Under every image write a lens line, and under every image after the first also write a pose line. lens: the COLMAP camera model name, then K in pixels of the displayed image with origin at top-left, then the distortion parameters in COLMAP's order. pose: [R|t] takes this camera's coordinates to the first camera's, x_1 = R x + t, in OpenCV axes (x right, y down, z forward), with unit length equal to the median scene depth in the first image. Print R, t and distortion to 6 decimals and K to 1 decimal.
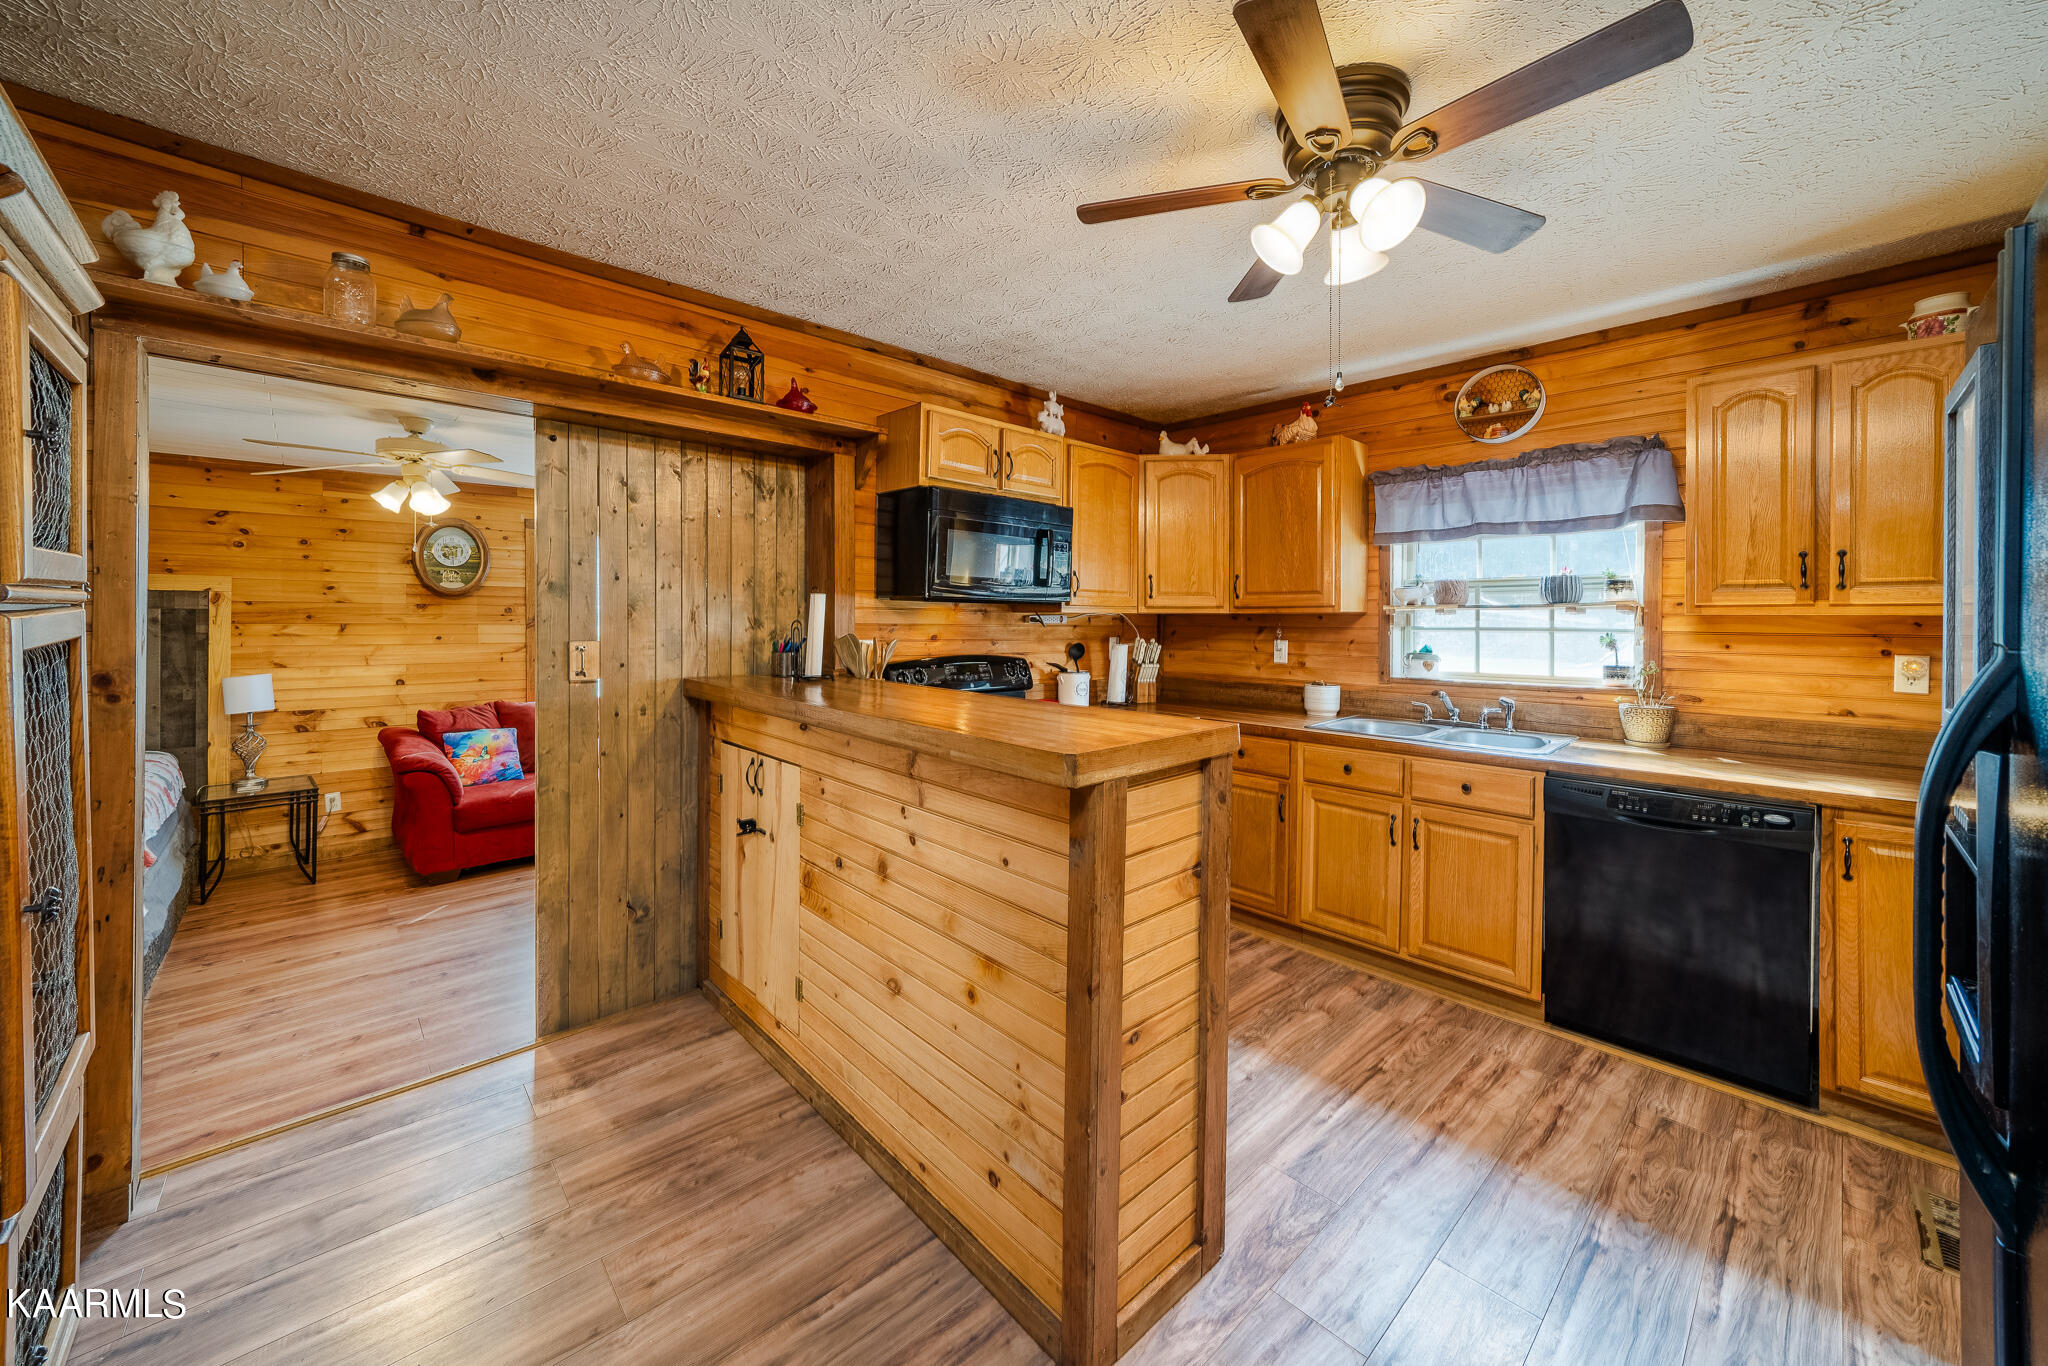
lens RADIAL K [[761.7, 0, 993.5], [0, 761.7, 620.3], [0, 0, 1]] dist [0.000358, 0.000072]
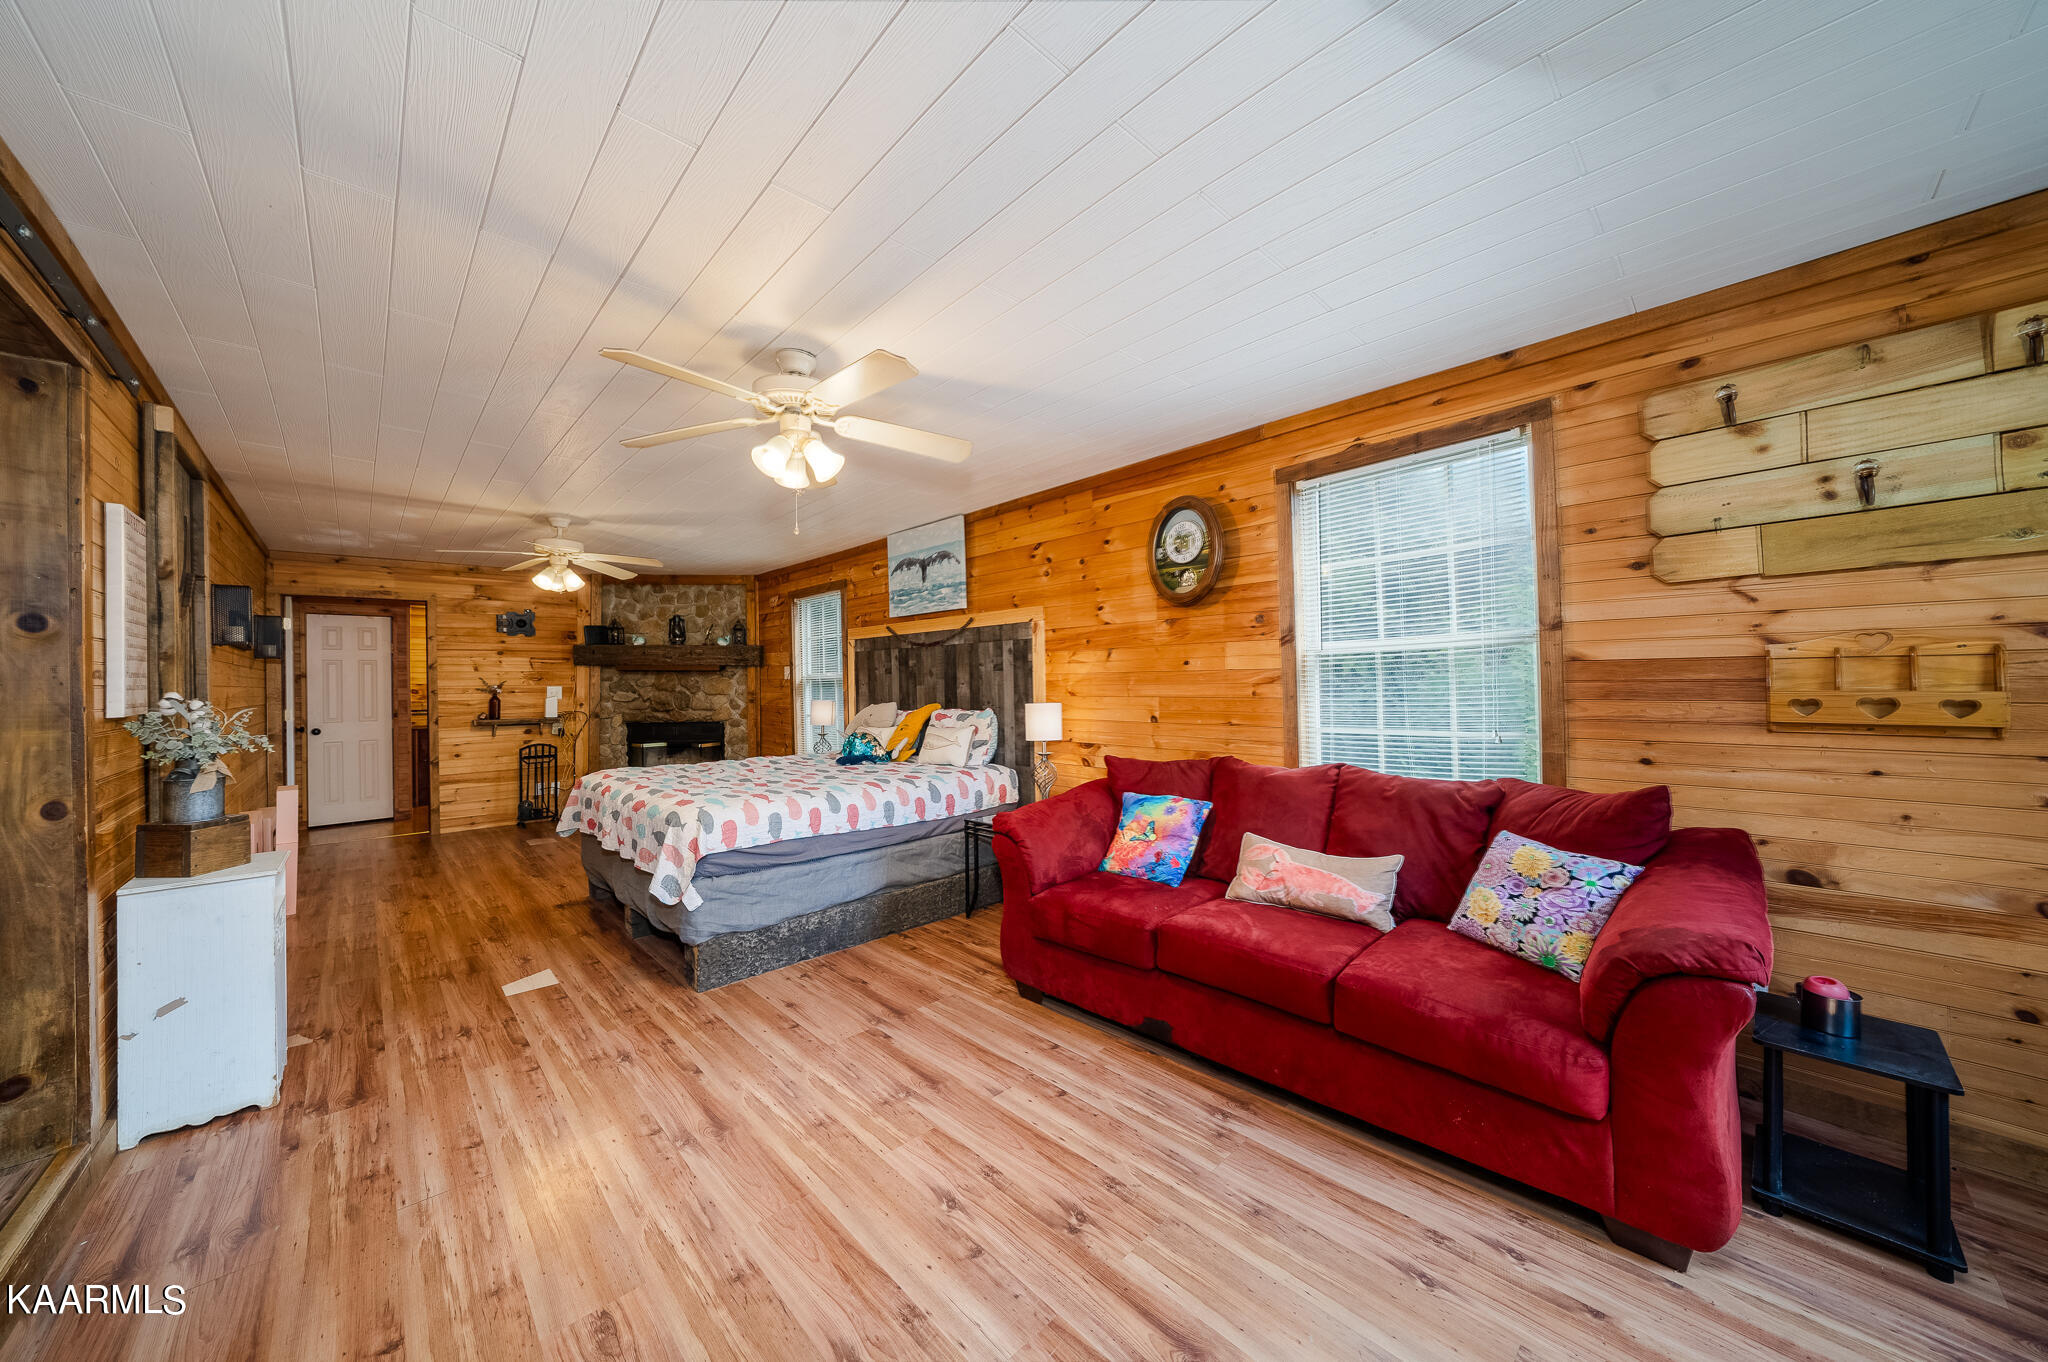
lens RADIAL K [[699.4, 0, 1012.3], [0, 699.4, 679.5], [0, 0, 1]] dist [-0.011800, 0.000162]
pose [[0.026675, -0.004025, -0.999636, -0.093083], [0.017907, 0.999833, -0.003548, 0.069677], [0.999484, -0.017806, 0.026743, 1.458566]]
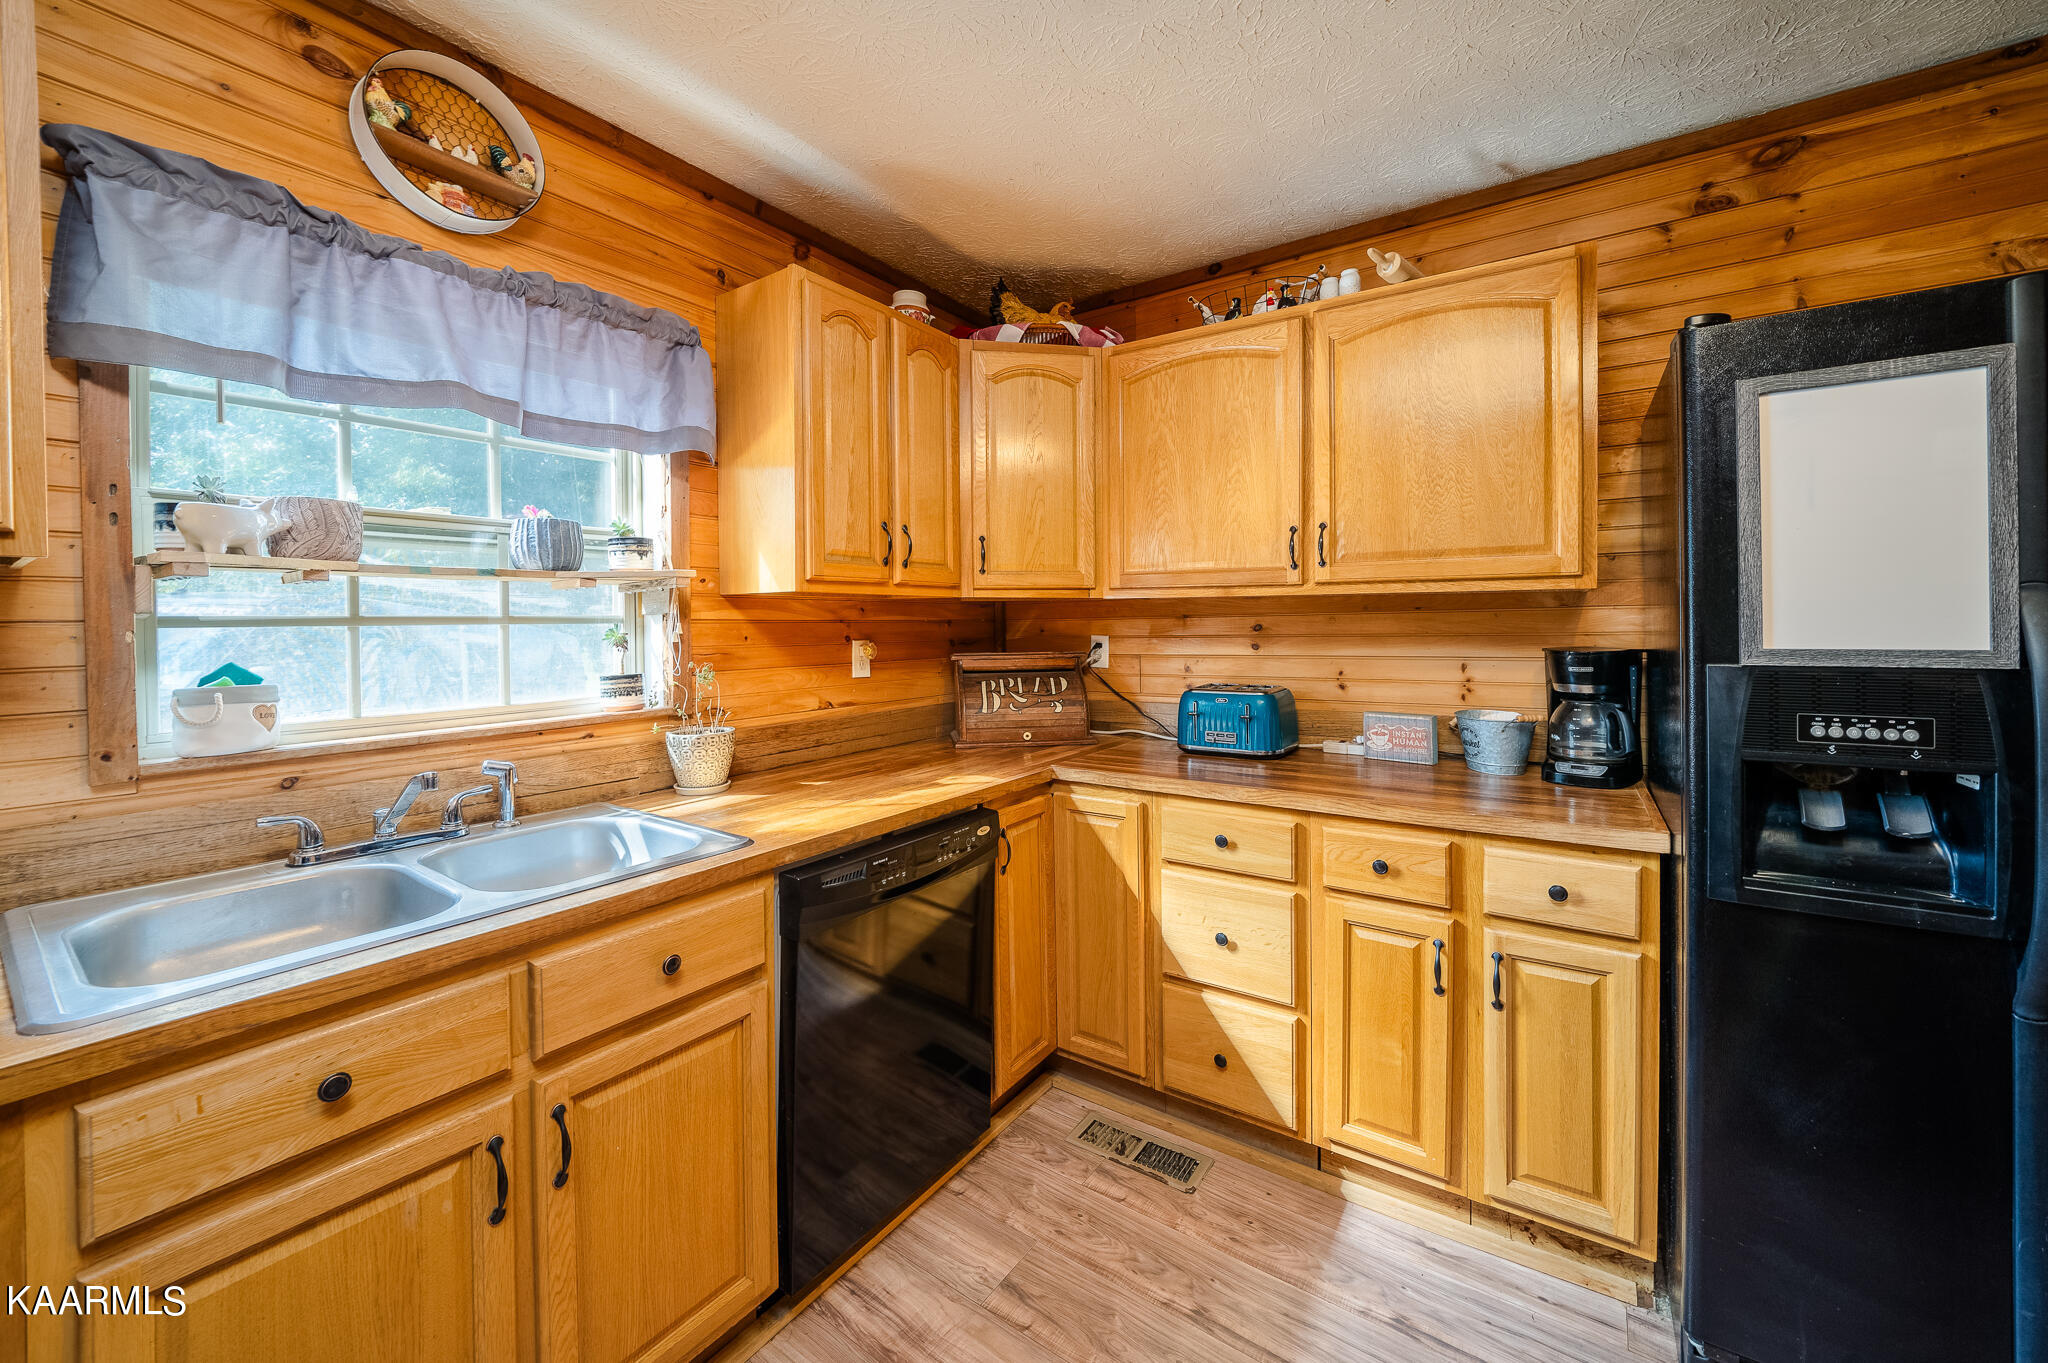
lens RADIAL K [[774.5, 0, 1023.0], [0, 774.5, 626.3], [0, 0, 1]] dist [-0.013824, -0.000024]
pose [[-0.224389, -0.001986, 0.974498, 0.122627], [0.013881, 0.999890, 0.005234, 0.020398], [-0.974401, 0.014702, -0.224337, 0.805634]]
